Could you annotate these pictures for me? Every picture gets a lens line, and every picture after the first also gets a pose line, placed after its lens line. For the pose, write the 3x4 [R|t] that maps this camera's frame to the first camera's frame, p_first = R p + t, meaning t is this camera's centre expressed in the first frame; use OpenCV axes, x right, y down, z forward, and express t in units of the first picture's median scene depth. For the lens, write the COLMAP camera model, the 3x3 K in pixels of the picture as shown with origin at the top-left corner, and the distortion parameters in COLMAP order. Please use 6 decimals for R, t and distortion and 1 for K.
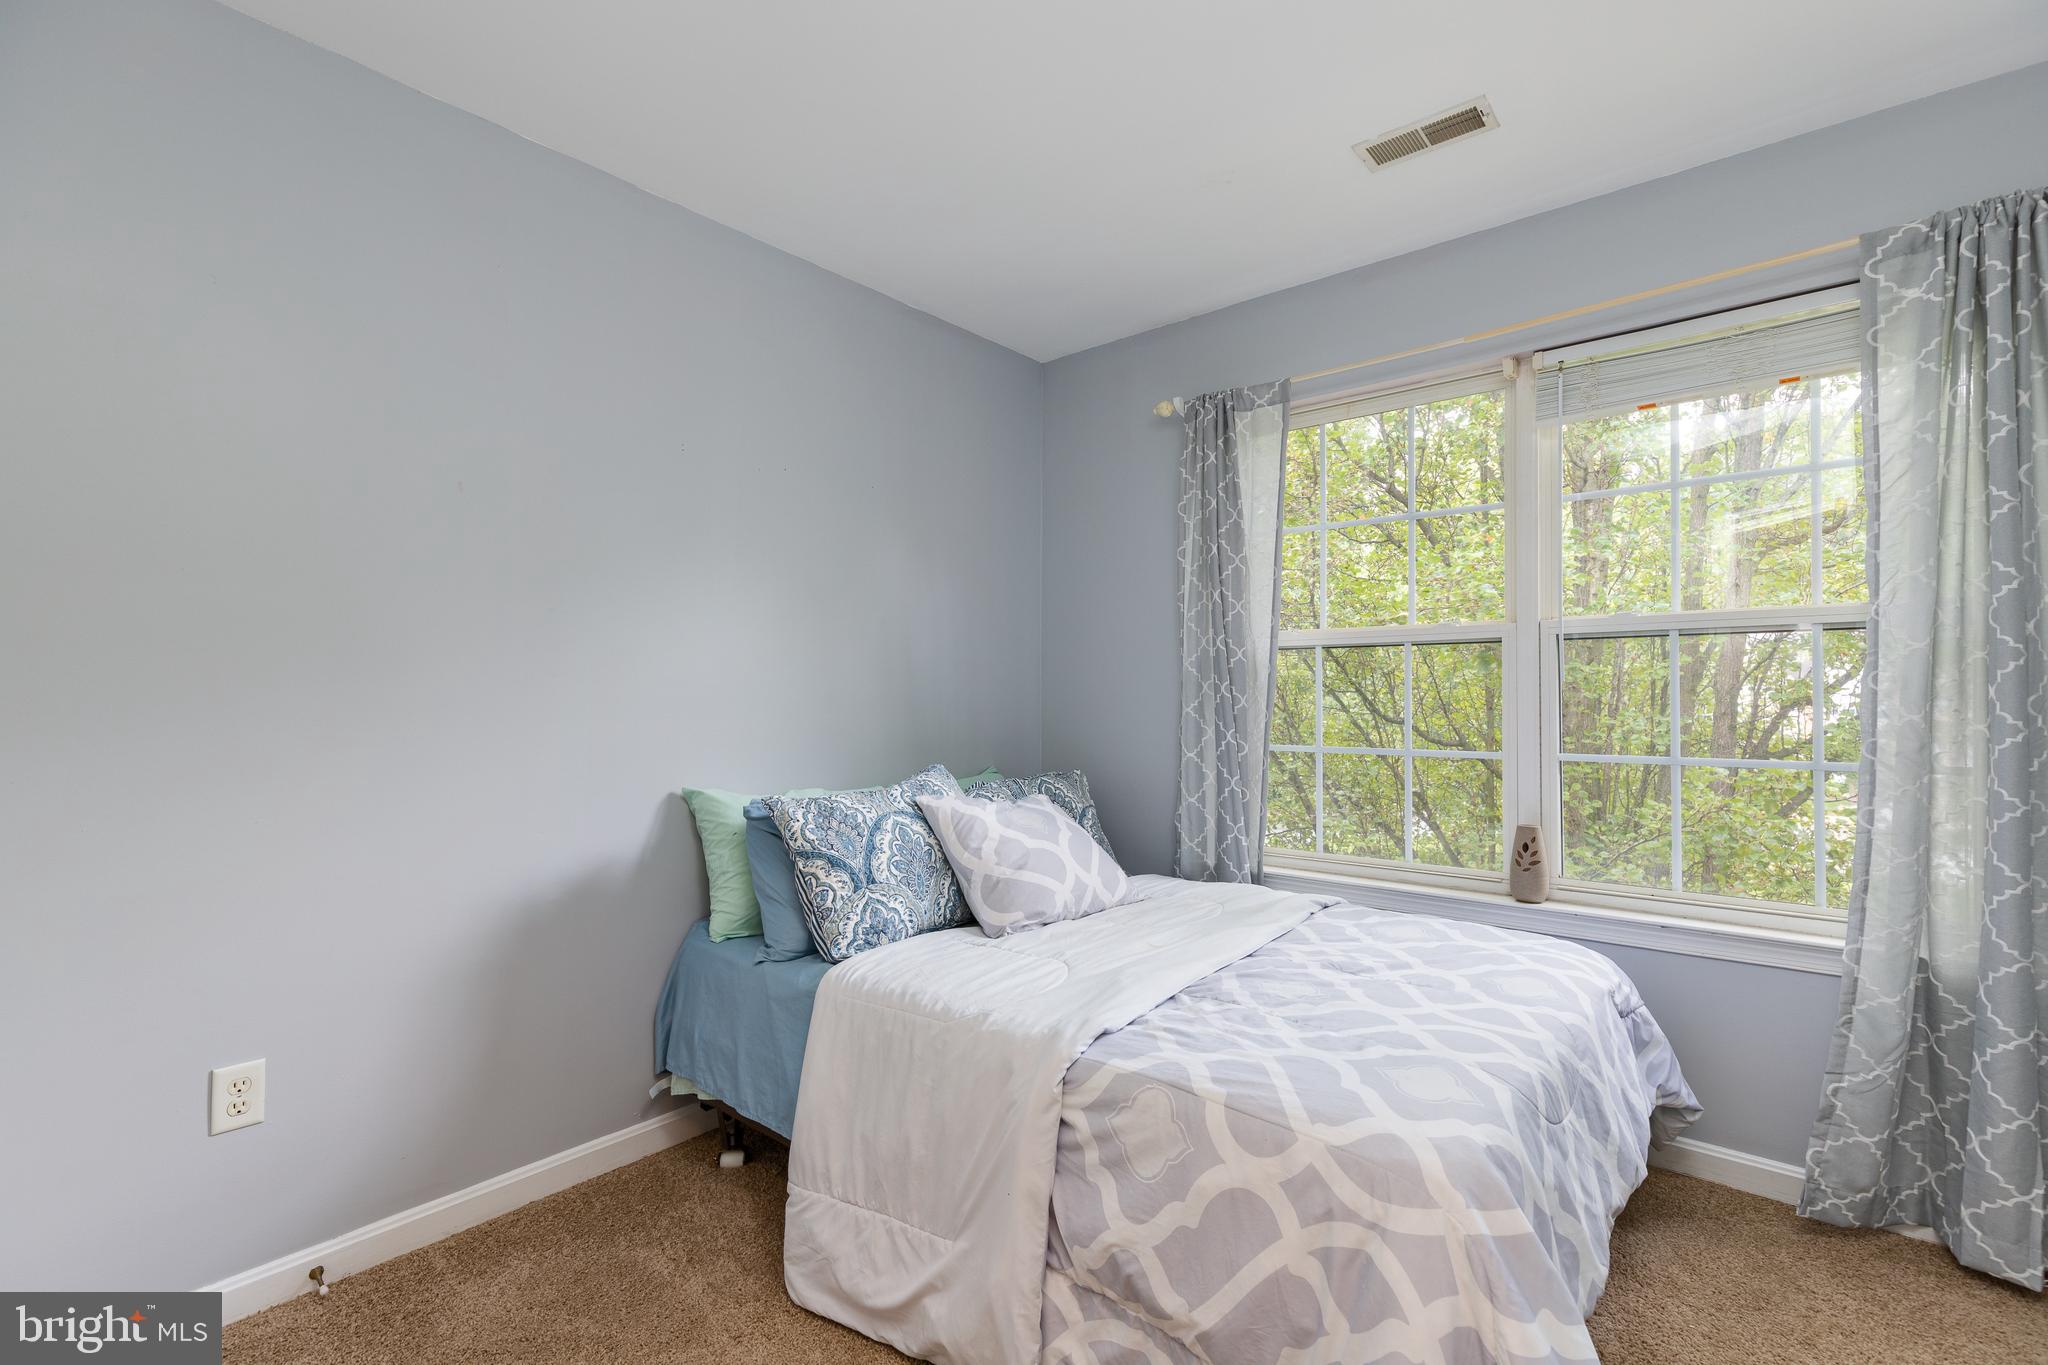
lens RADIAL K [[916.4, 0, 1033.1], [0, 916.4, 696.1], [0, 0, 1]] dist [0.008790, -0.001062]
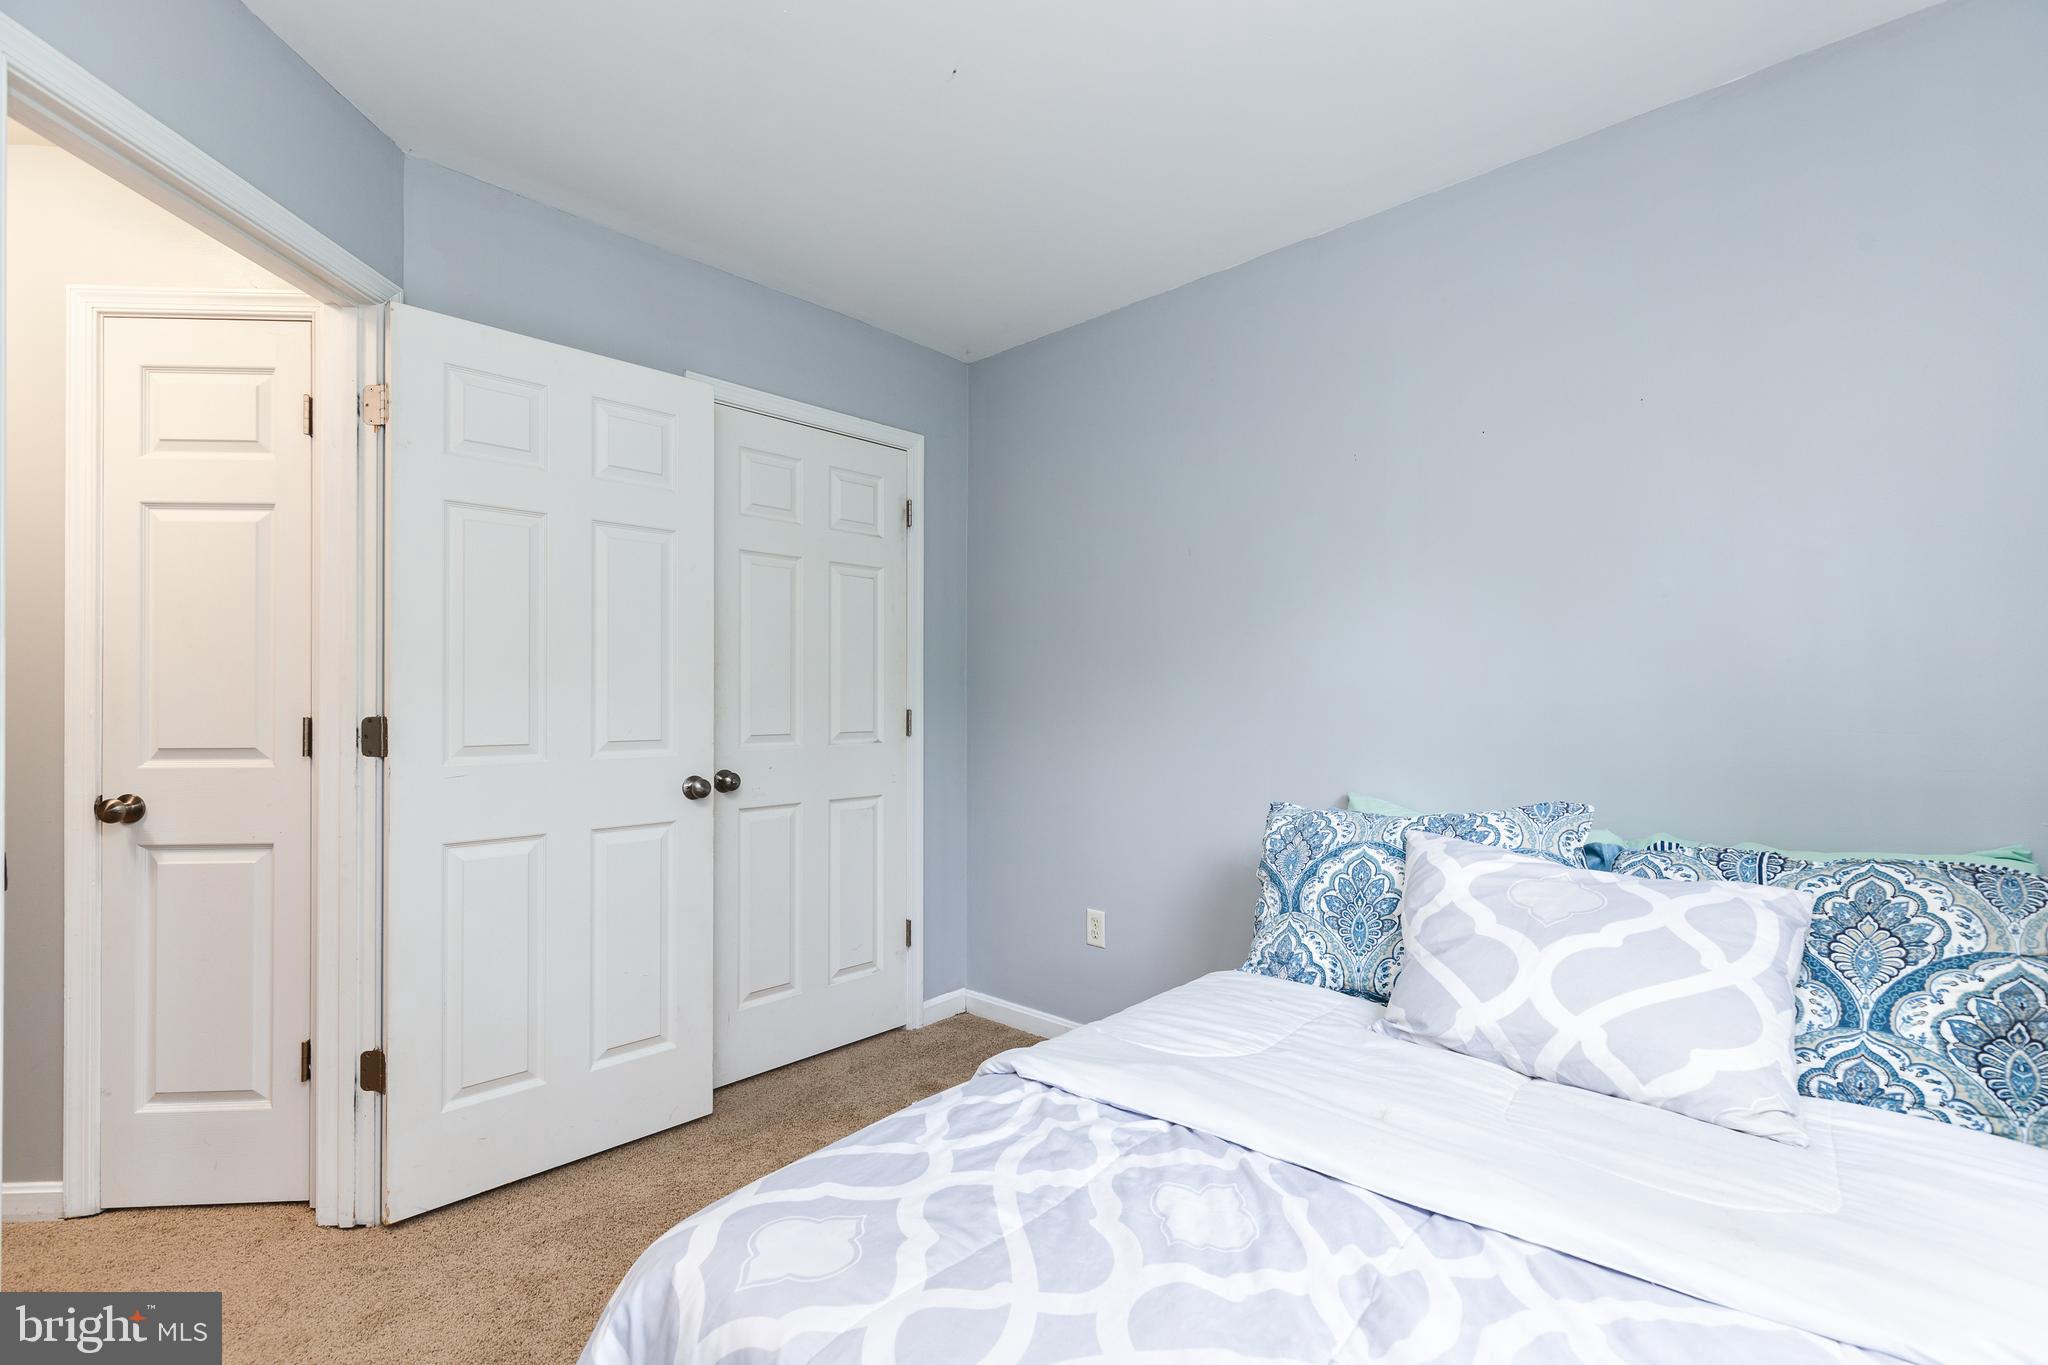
lens RADIAL K [[916.4, 0, 1033.1], [0, 916.4, 696.1], [0, 0, 1]] dist [0.008790, -0.001062]
pose [[-0.057831, -0.007358, -0.998299, 0.751615], [0.007208, 0.999944, -0.007787, -0.001346], [0.998300, -0.007646, -0.057775, 0.808001]]
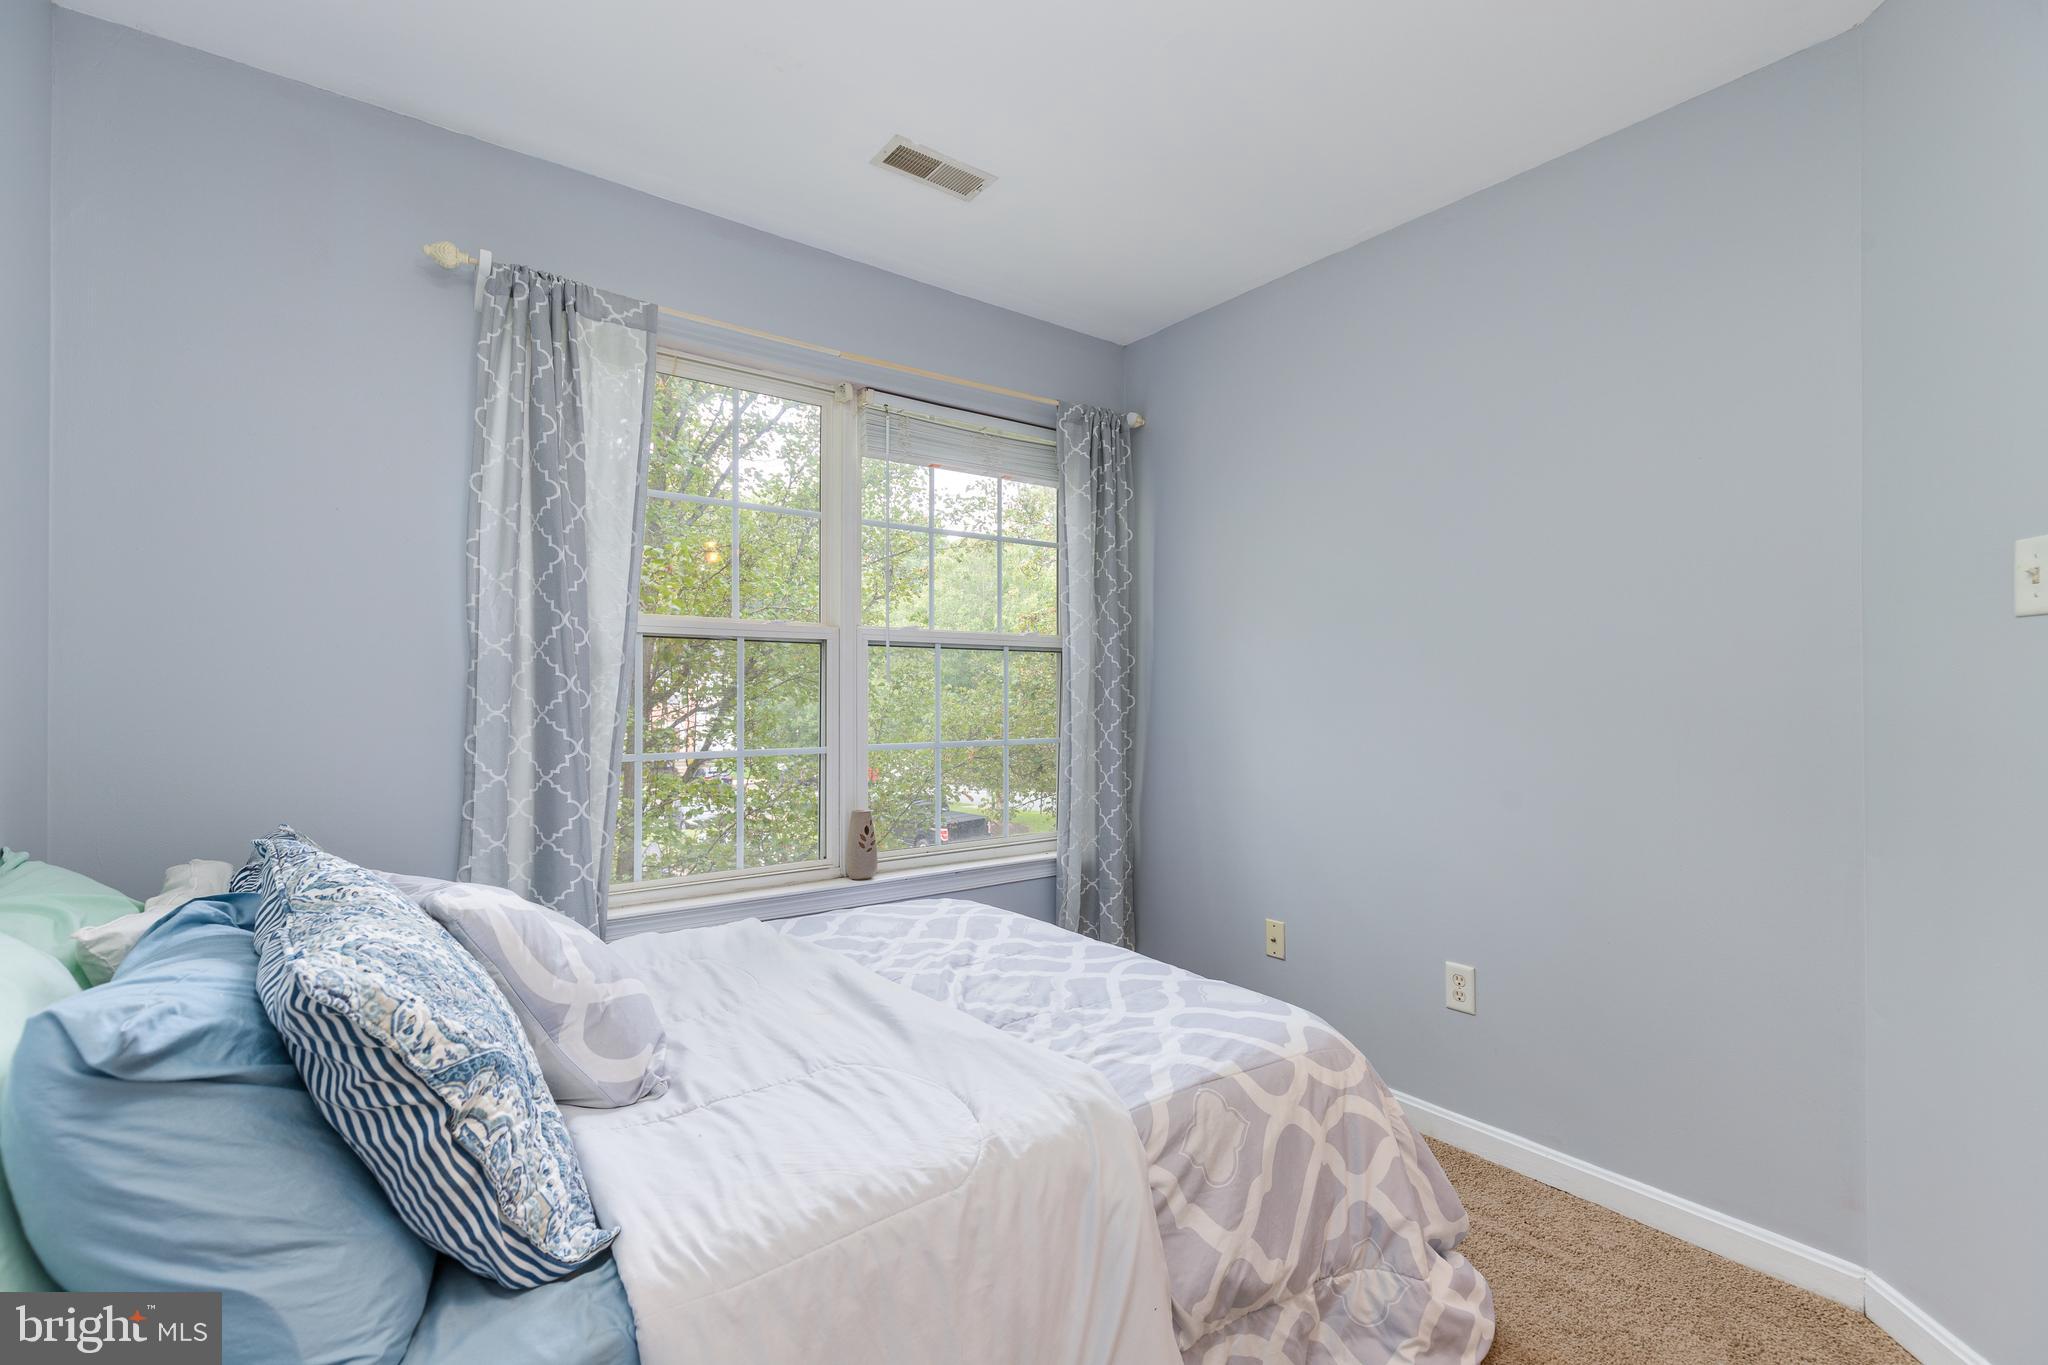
lens RADIAL K [[916.4, 0, 1033.1], [0, 916.4, 696.1], [0, 0, 1]] dist [0.008790, -0.001062]
pose [[0.226583, 0.001079, 0.973991, -0.600671], [-0.003324, 0.999994, -0.000335, 0.001996], [-0.973986, -0.003161, 0.226585, 0.661185]]
